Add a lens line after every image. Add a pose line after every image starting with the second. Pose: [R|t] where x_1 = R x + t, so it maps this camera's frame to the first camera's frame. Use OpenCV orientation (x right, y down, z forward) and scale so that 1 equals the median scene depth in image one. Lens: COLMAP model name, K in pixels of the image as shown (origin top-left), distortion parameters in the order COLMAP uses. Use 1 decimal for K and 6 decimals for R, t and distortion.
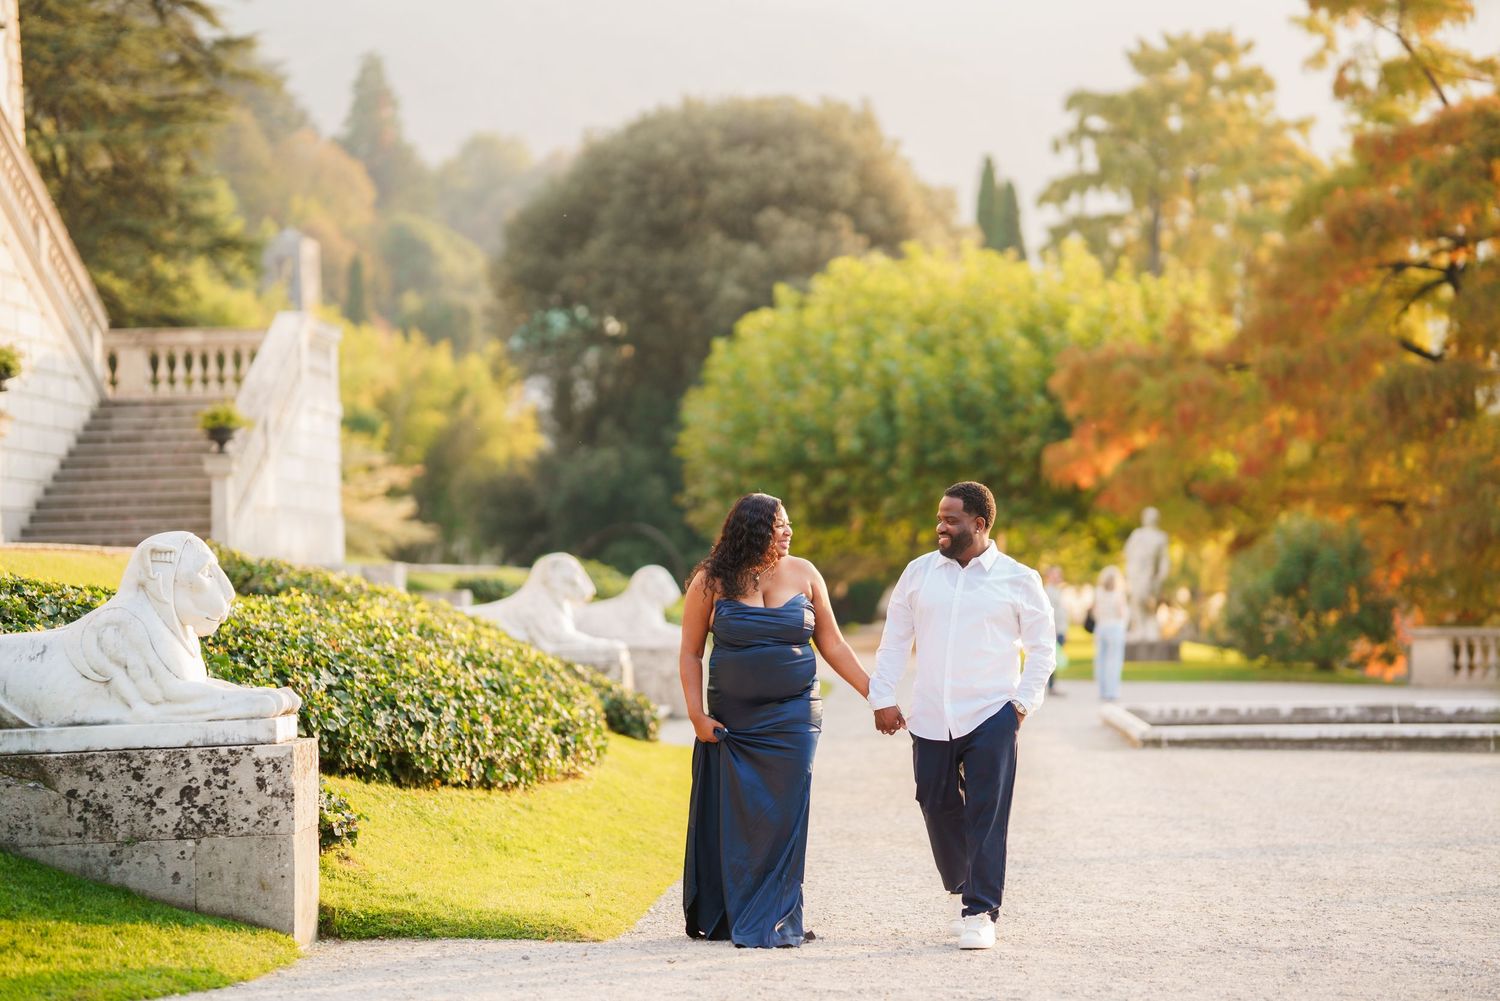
lens RADIAL K [[3510.1, 0, 749.3], [0, 3510.1, 503.3], [0, 0, 1]] dist [0.666730, 0.512031]
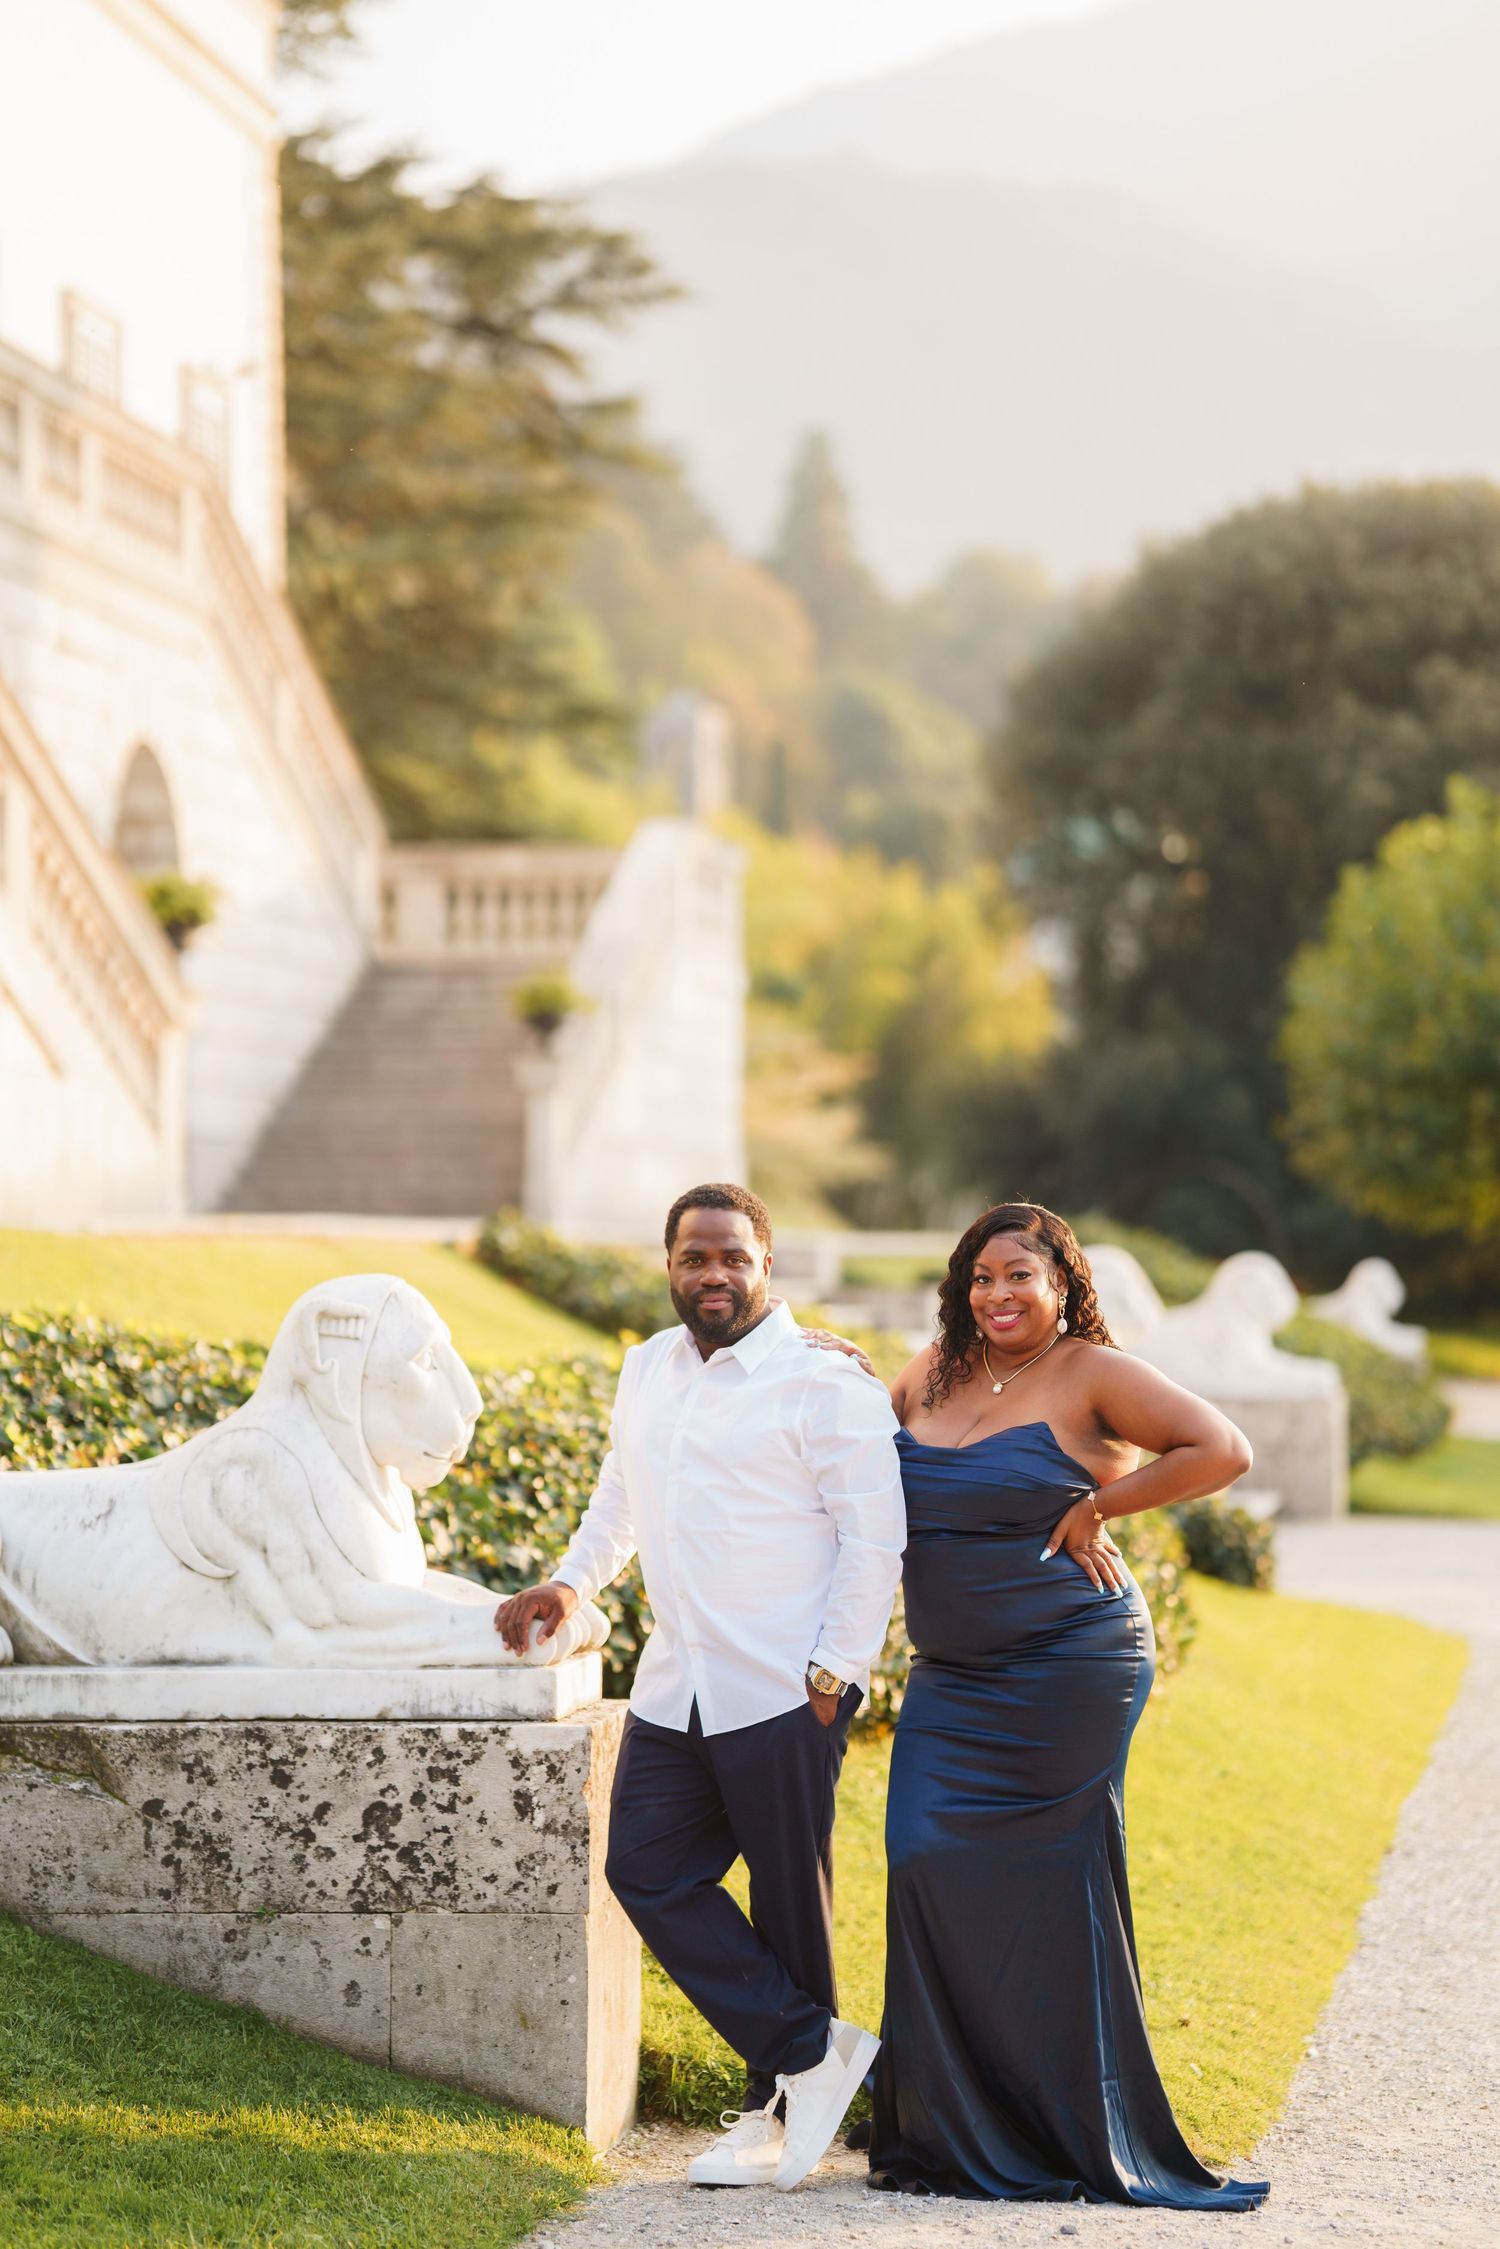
lens RADIAL K [[5341.0, 0, 725.7], [0, 5341.0, 1128.3], [0, 0, 1]] dist [0.642811, 0.500429]
pose [[0.992656, 0.021520, -0.119042, -0.005899], [-0.021144, 0.999767, 0.004423, -0.004216], [0.119109, -0.001874, 0.992879, 0.067406]]
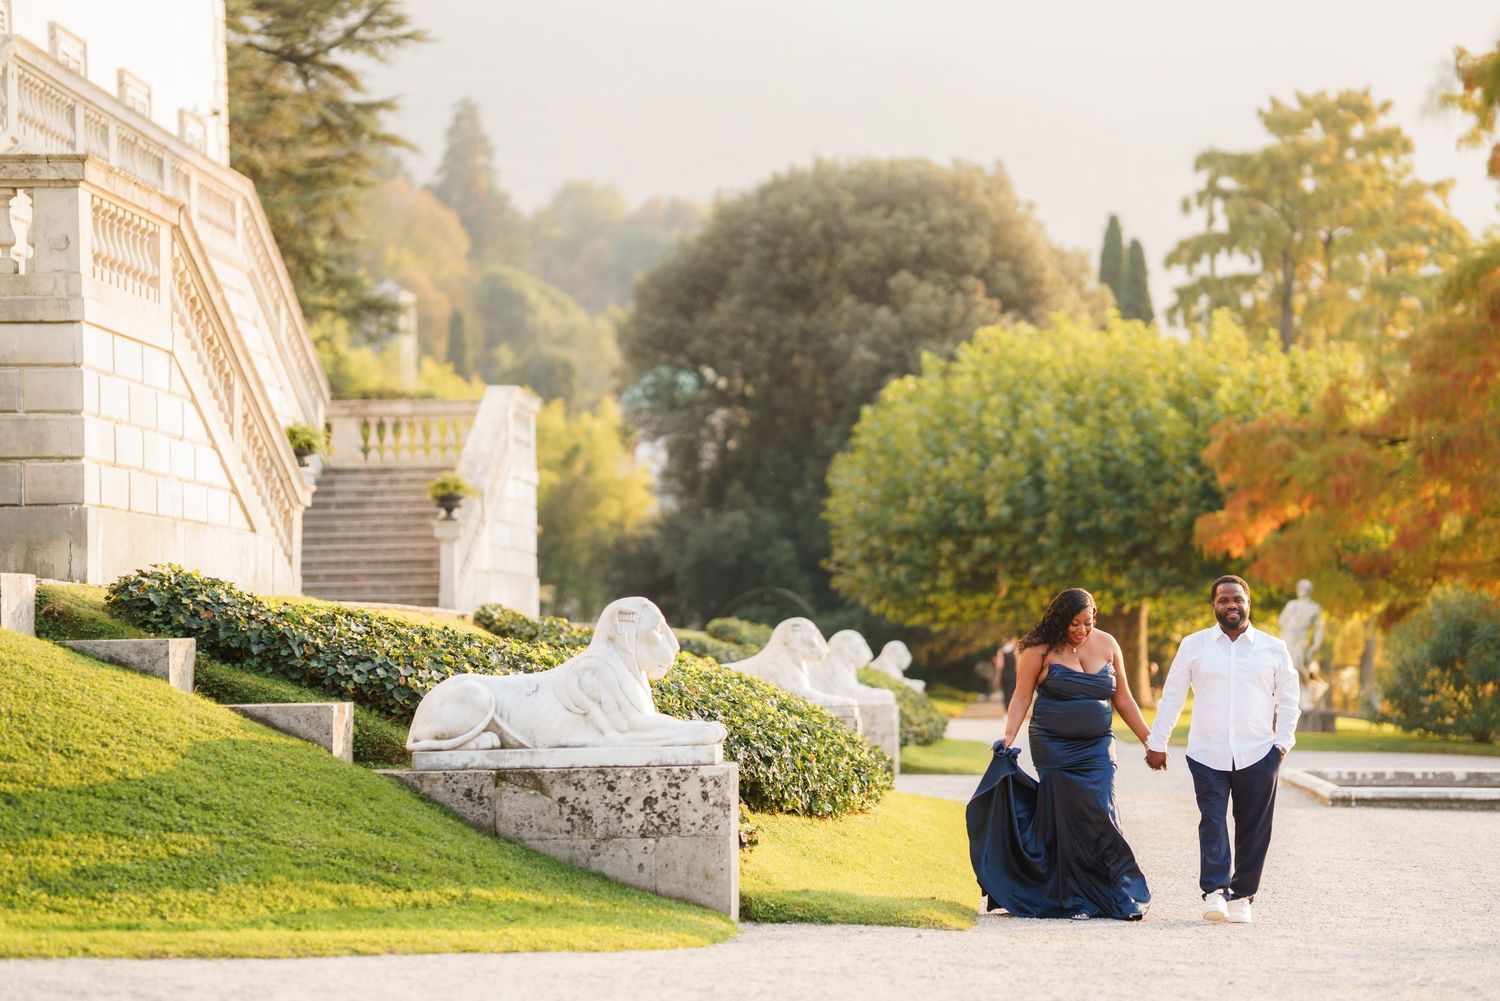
lens RADIAL K [[3673.7, 0, 755.2], [0, 3673.7, 499.1], [0, 0, 1]] dist [0.671879, 0.606560]
pose [[0.999677, 0.010891, -0.022960, -0.021995], [-0.011296, 0.999782, -0.017581, -0.001162], [0.022764, 0.017835, 0.999582, -0.079224]]
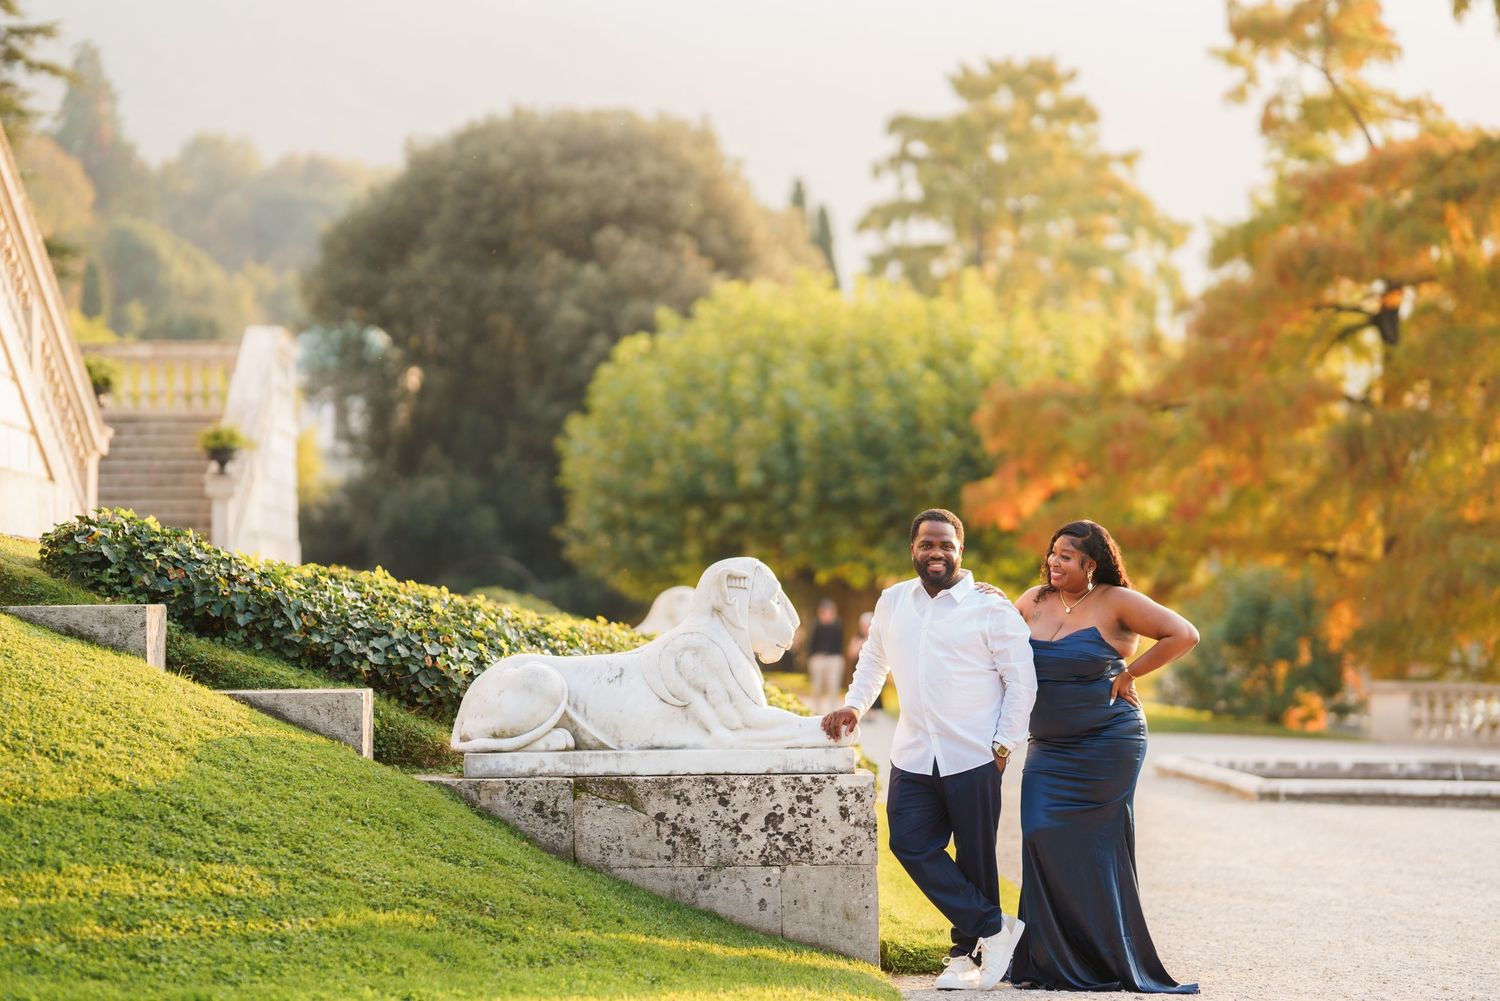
lens RADIAL K [[3726.4, 0, 747.0], [0, 3726.4, 503.0], [0, 0, 1]] dist [0.654636, 1.507158]
pose [[0.997025, 0.021568, 0.073998, -0.059643], [-0.020835, 0.999726, -0.010671, 0.000942], [-0.074208, 0.009097, 0.997201, -0.009936]]
